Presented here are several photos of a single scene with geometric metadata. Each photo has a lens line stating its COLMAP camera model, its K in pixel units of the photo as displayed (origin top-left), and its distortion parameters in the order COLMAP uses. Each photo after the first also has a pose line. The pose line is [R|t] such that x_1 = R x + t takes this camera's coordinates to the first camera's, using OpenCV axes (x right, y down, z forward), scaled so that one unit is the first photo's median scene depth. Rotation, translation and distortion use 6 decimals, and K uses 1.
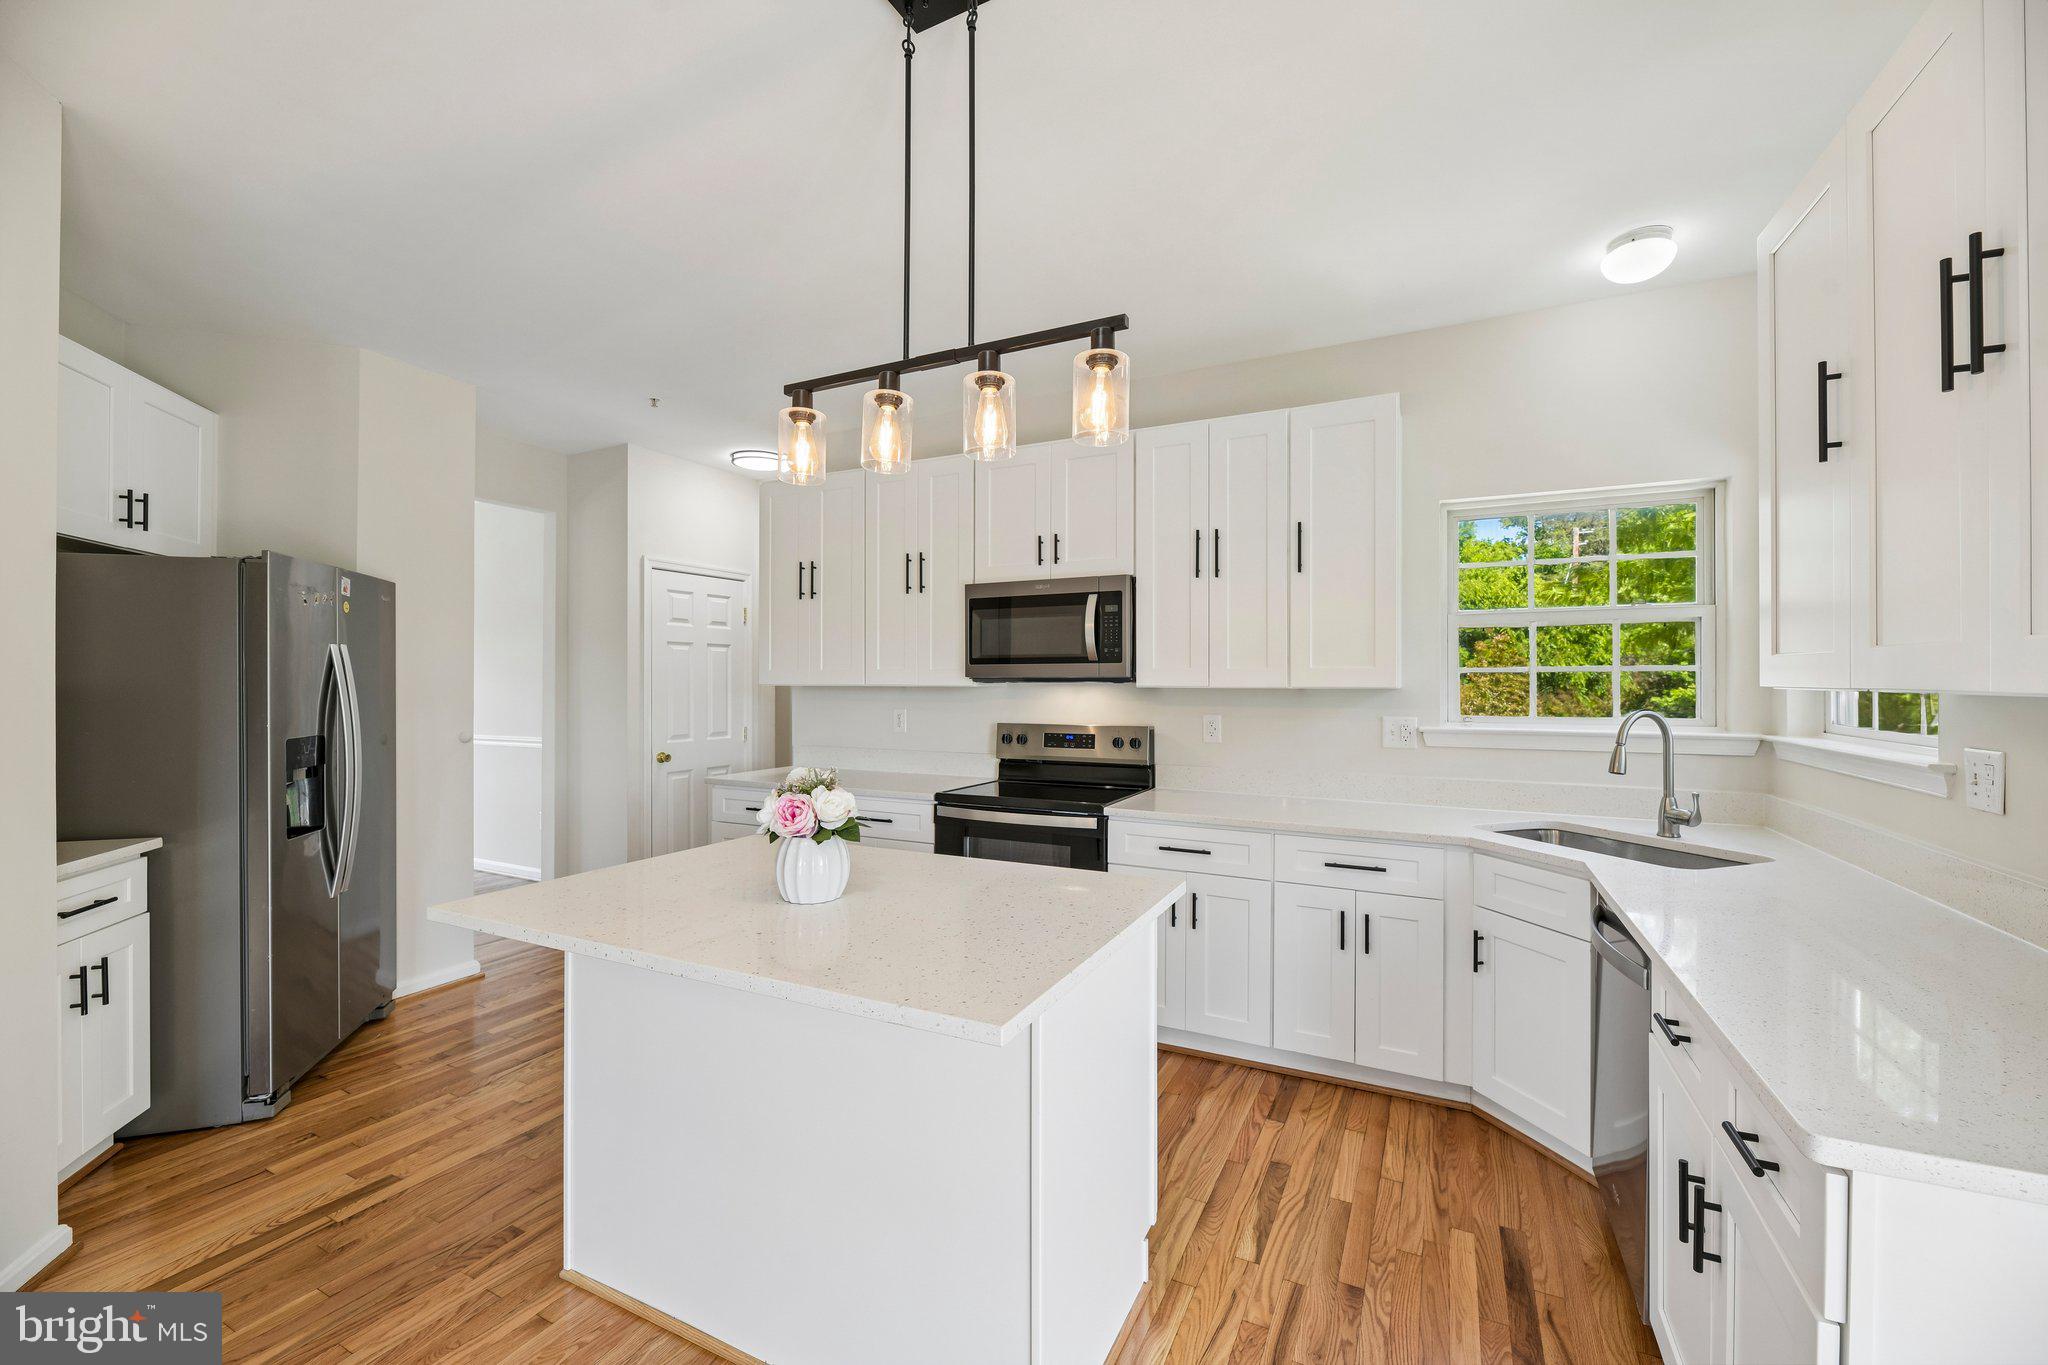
lens RADIAL K [[823.2, 0, 1024.4], [0, 823.2, 673.9], [0, 0, 1]] dist [-0.004869, -0.000329]
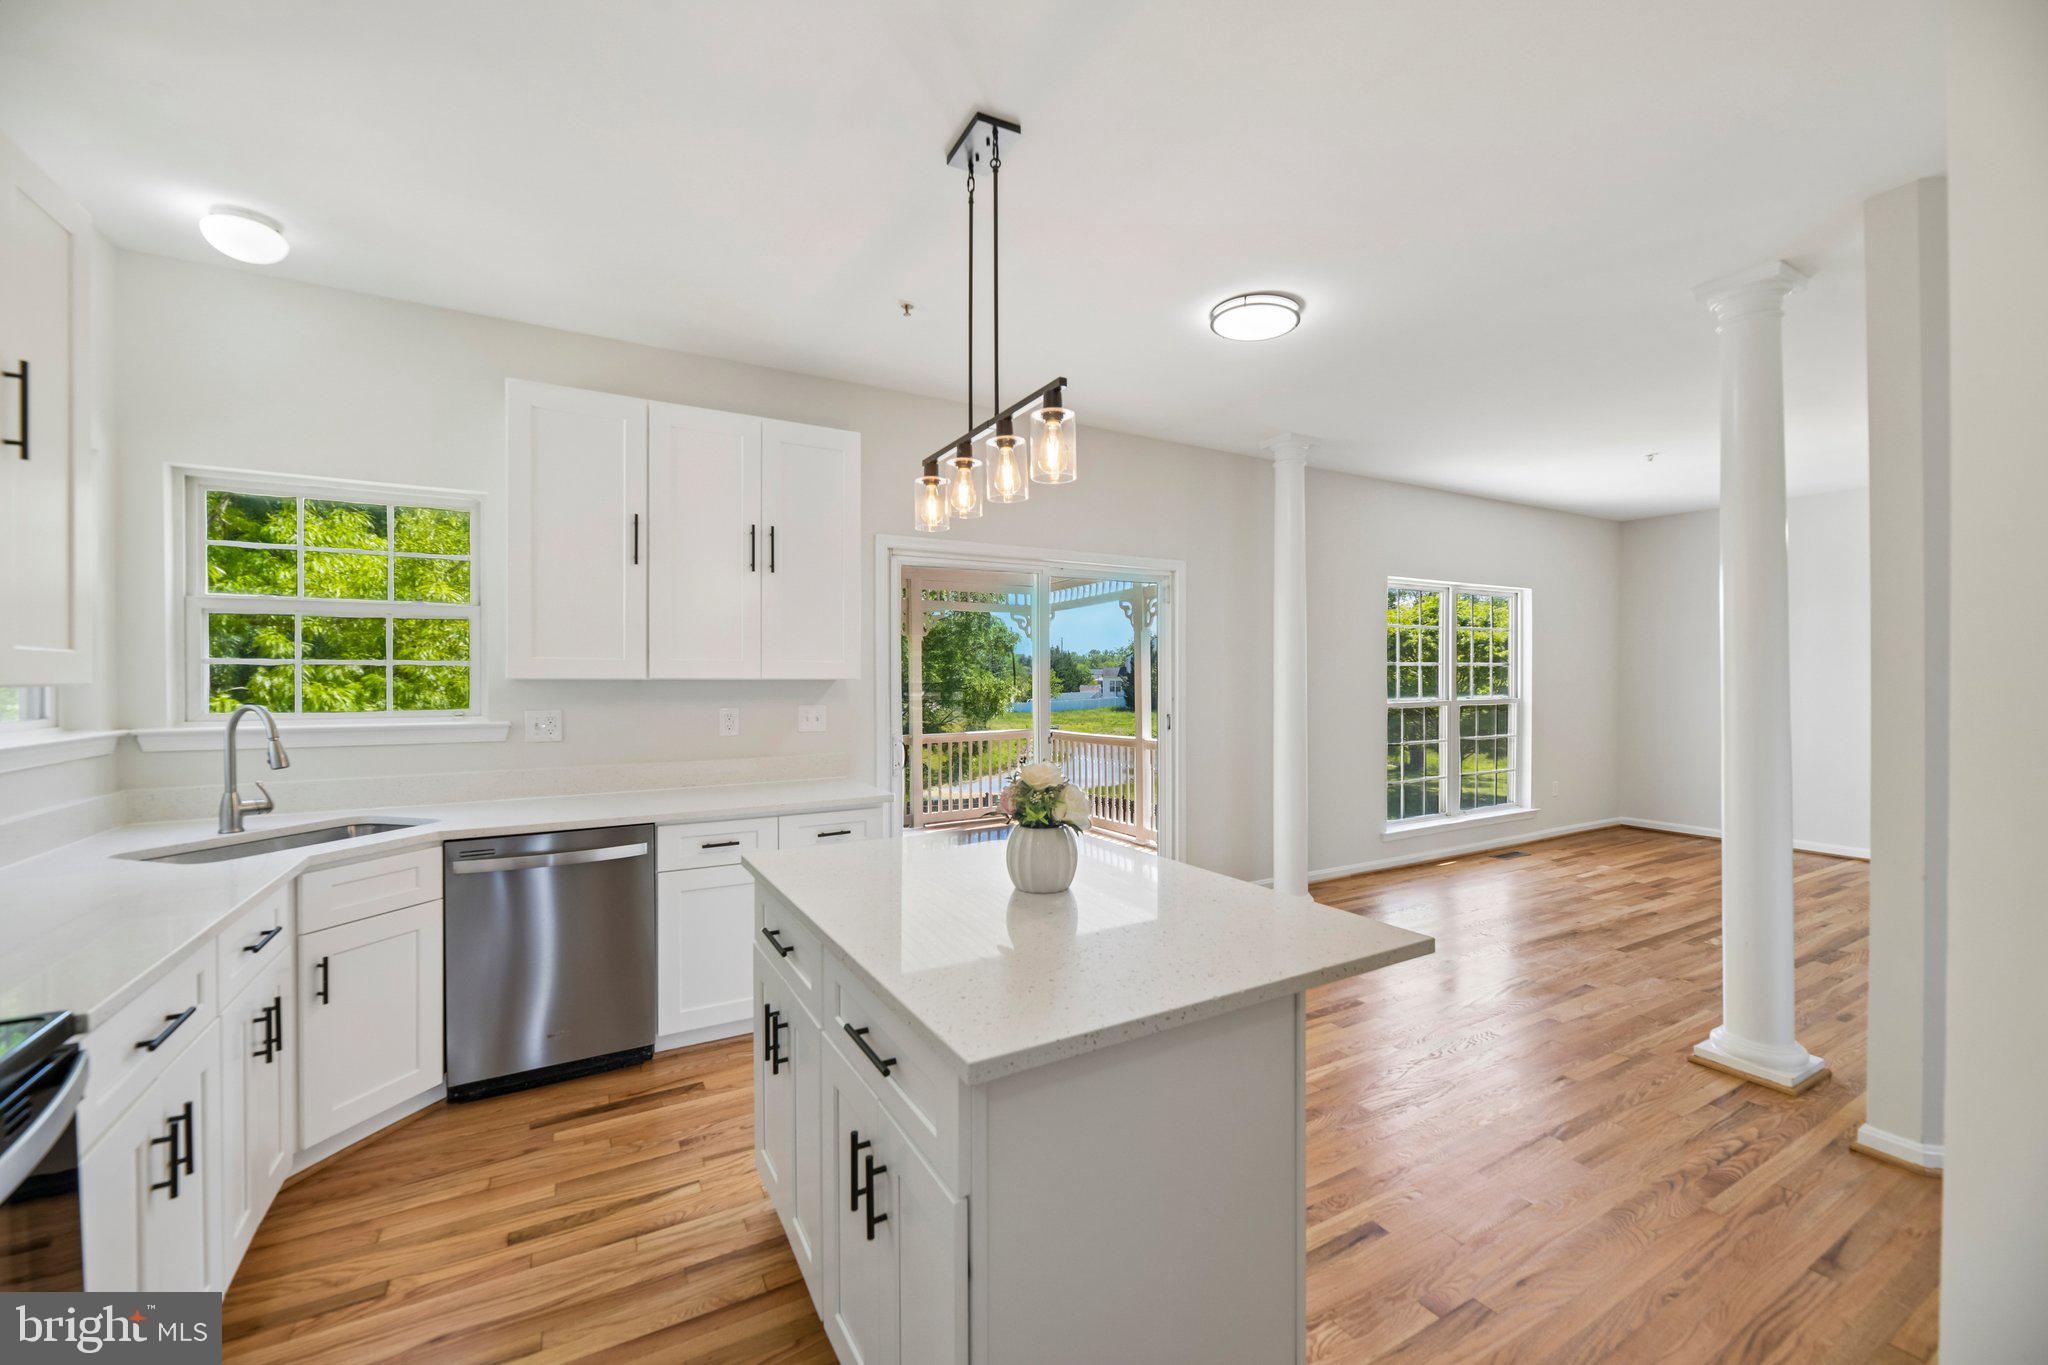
lens RADIAL K [[823.2, 0, 1046.2], [0, 823.2, 684.9], [0, 0, 1]] dist [-0.004869, -0.000329]
pose [[-0.847326, -0.010845, 0.530962, -0.613801], [-0.007534, 0.999936, 0.008400, 0.005363], [-0.531019, 0.003117, -0.847354, 1.428382]]
